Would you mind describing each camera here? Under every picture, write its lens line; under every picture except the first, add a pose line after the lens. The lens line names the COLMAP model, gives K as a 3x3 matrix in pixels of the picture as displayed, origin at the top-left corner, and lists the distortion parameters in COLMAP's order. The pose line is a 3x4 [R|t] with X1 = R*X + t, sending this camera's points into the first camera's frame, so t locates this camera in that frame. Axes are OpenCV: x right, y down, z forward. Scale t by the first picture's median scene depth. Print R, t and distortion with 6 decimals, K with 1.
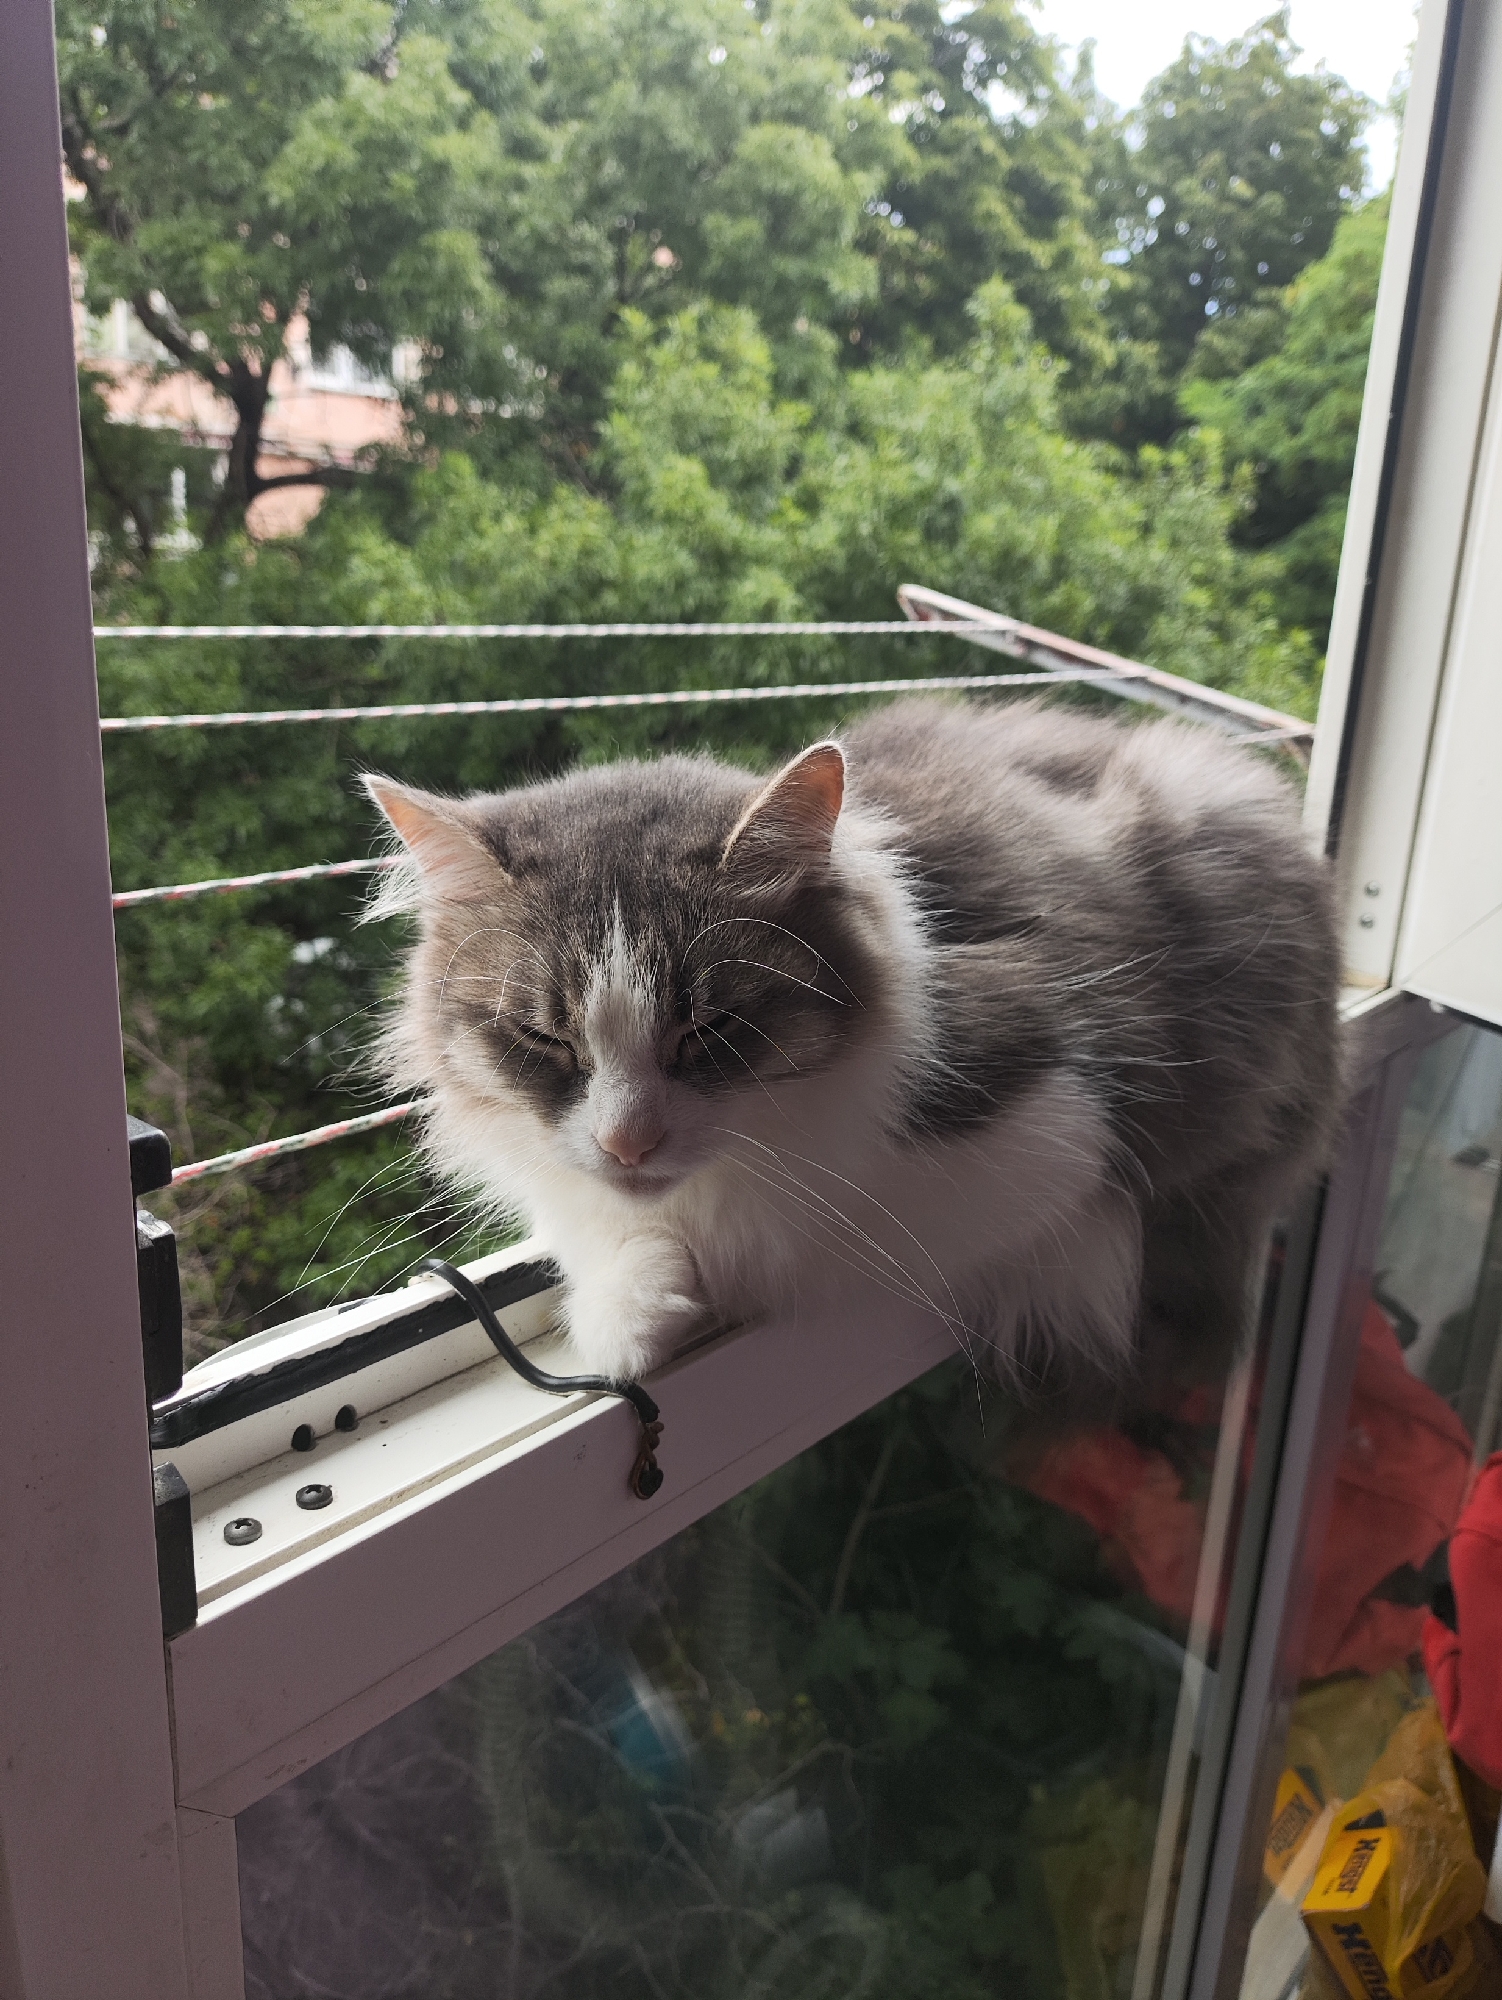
lens RADIAL K [[1590.3, 0, 751.0], [0, 1590.3, 1000.0], [0, 0, 1]] dist [0.103559, -0.190298]
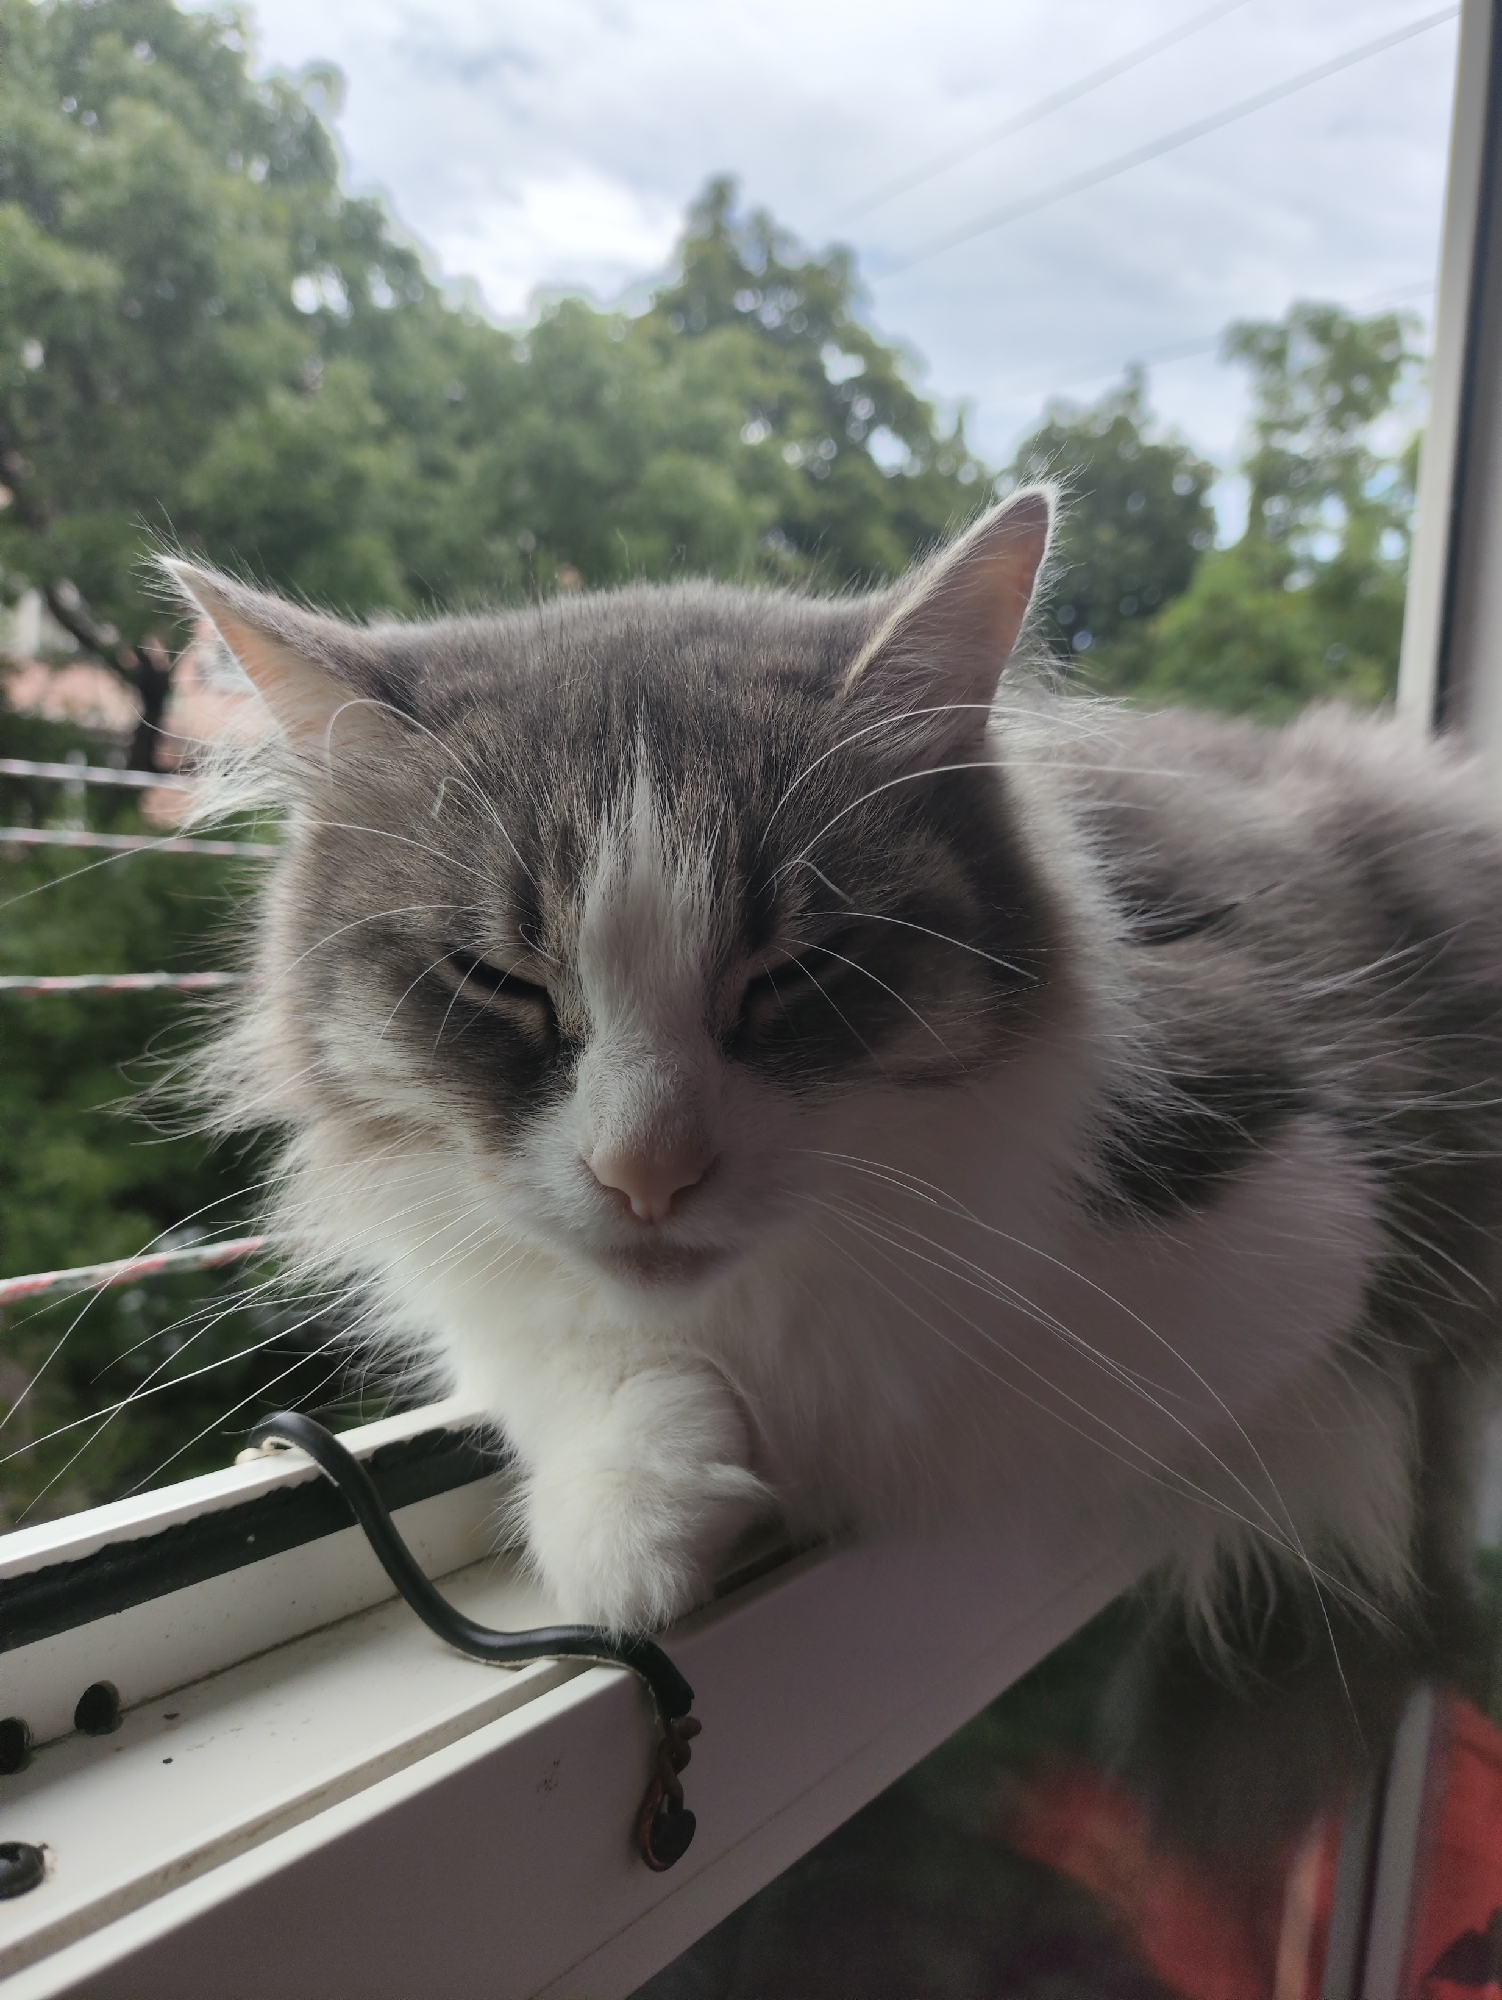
lens RADIAL K [[1604.6, 0, 743.5], [0, 1604.6, 997.4], [0, 0, 1]] dist [0.001474, -0.055977]
pose [[0.997884, 0.009935, 0.064261, -0.073239], [0.002685, 0.981122, -0.193373, 0.124274], [-0.064969, 0.193136, 0.979019, 0.404238]]
